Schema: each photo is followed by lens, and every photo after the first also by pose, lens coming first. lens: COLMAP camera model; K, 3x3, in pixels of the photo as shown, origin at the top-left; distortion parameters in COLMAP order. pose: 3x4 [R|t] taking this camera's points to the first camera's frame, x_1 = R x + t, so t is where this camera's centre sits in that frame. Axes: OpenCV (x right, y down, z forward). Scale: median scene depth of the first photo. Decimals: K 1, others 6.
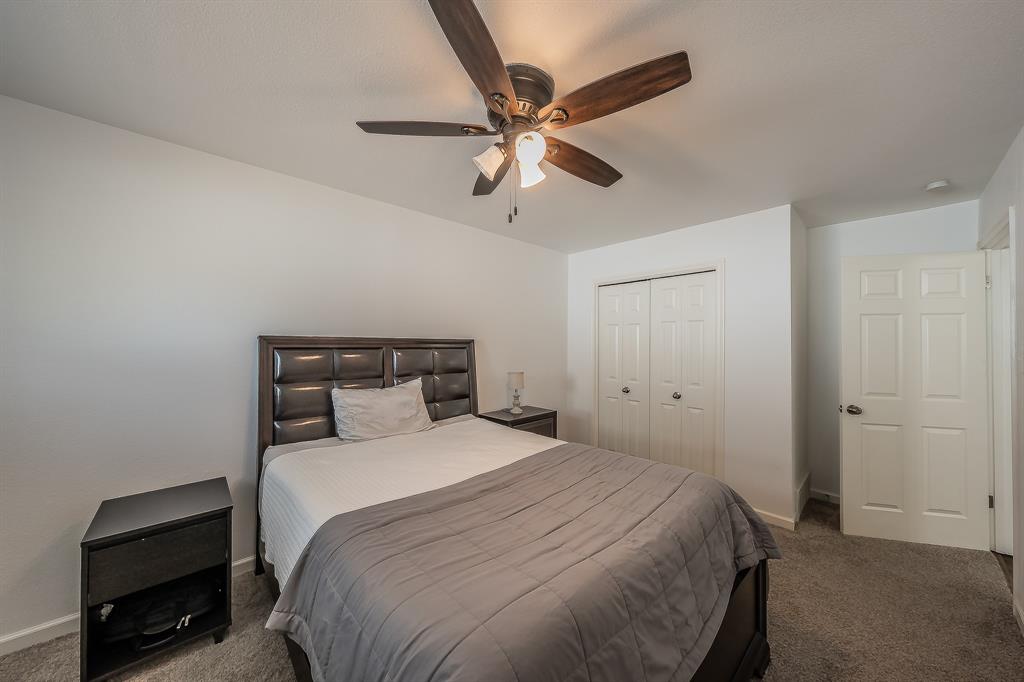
lens RADIAL K [[351.1, 0, 512.0], [0, 351.1, 341.0], [0, 0, 1]] dist [0.007924, -0.000104]
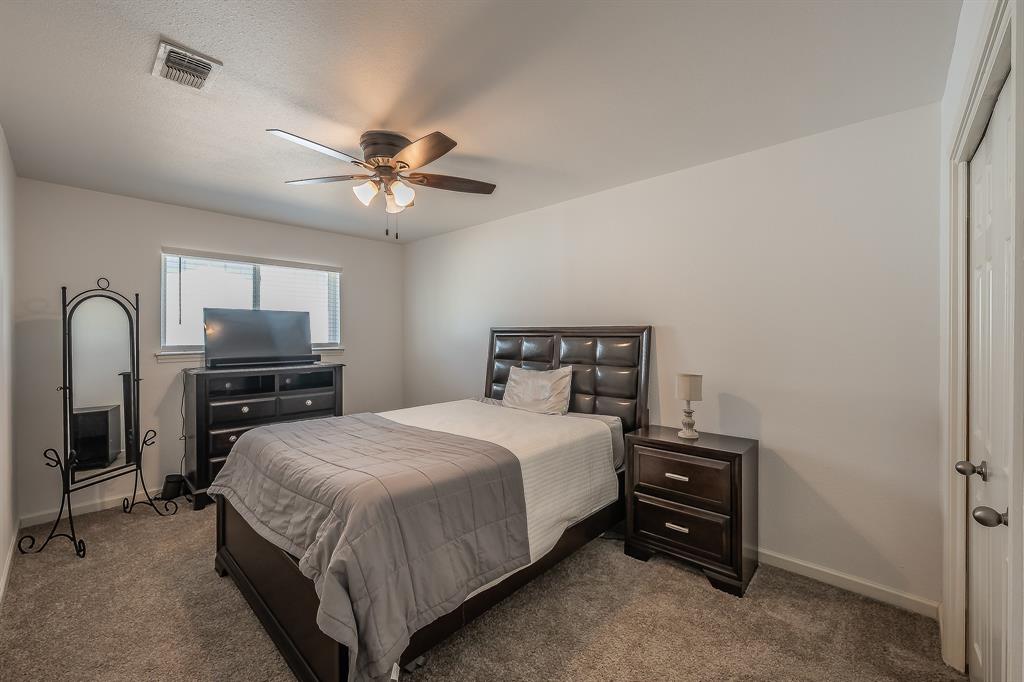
lens RADIAL K [[430.2, 0, 512.0], [0, 430.2, 341.0], [0, 0, 1]] dist [-0.001654, -0.000250]
pose [[0.055272, 0.013908, -0.998374, 0.946570], [0.013802, 0.999797, 0.014692, 0.014114], [0.998376, -0.014592, 0.055069, 0.773002]]
